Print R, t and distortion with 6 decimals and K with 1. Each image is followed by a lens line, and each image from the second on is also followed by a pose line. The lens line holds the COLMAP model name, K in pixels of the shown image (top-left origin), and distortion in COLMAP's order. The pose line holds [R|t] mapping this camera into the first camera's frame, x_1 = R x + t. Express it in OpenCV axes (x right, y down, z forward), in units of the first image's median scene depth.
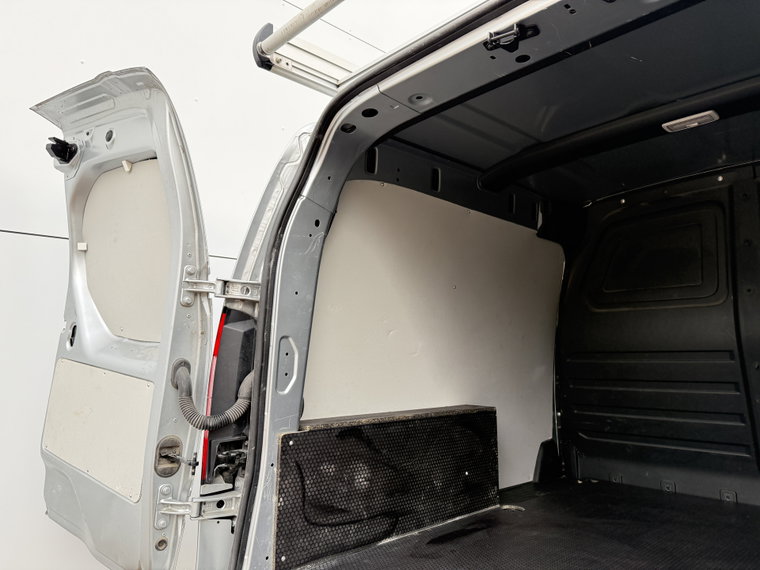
lens RADIAL K [[542.3, 0, 380.0], [0, 542.3, 285.0], [0, 0, 1]] dist [0.042872, -0.067305]
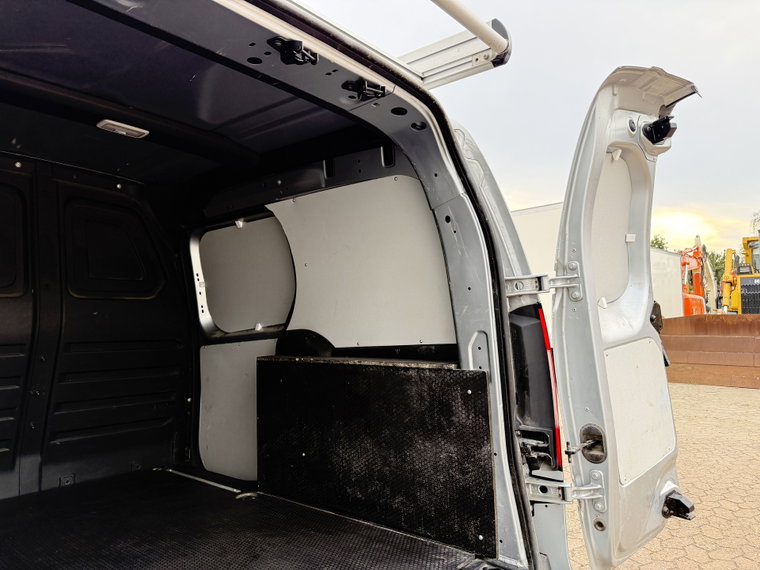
lens RADIAL K [[542.3, 0, 380.0], [0, 542.3, 285.0], [0, 0, 1]] dist [0.042872, -0.067305]
pose [[-0.119881, 0.076177, 0.989861, -0.418803], [-0.108586, 0.990064, -0.089343, 0.032509], [-0.986832, -0.118196, -0.110418, 0.483361]]
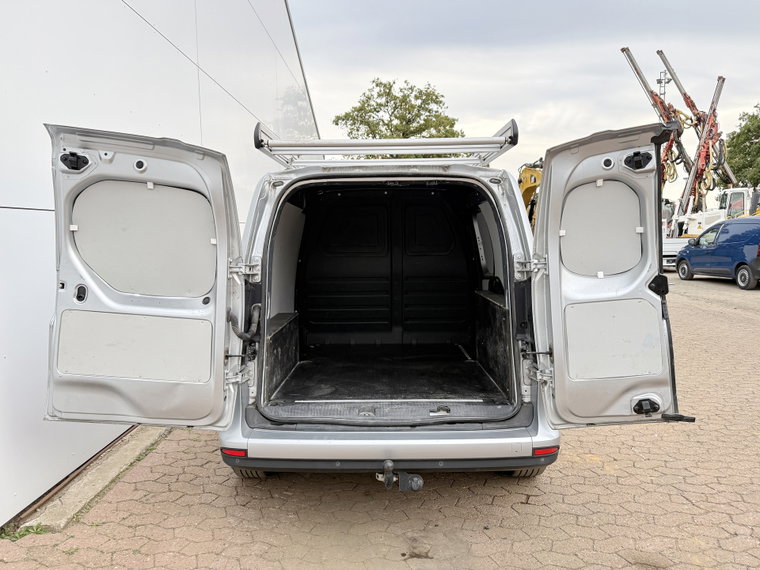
lens RADIAL K [[542.3, 0, 380.0], [0, 542.3, 285.0], [0, 0, 1]] dist [0.042872, -0.067305]
pose [[0.693784, -0.063837, 0.717349, -0.945648], [-0.078735, 0.983370, 0.163658, -0.201473], [-0.715867, -0.170024, 0.677220, -0.460861]]
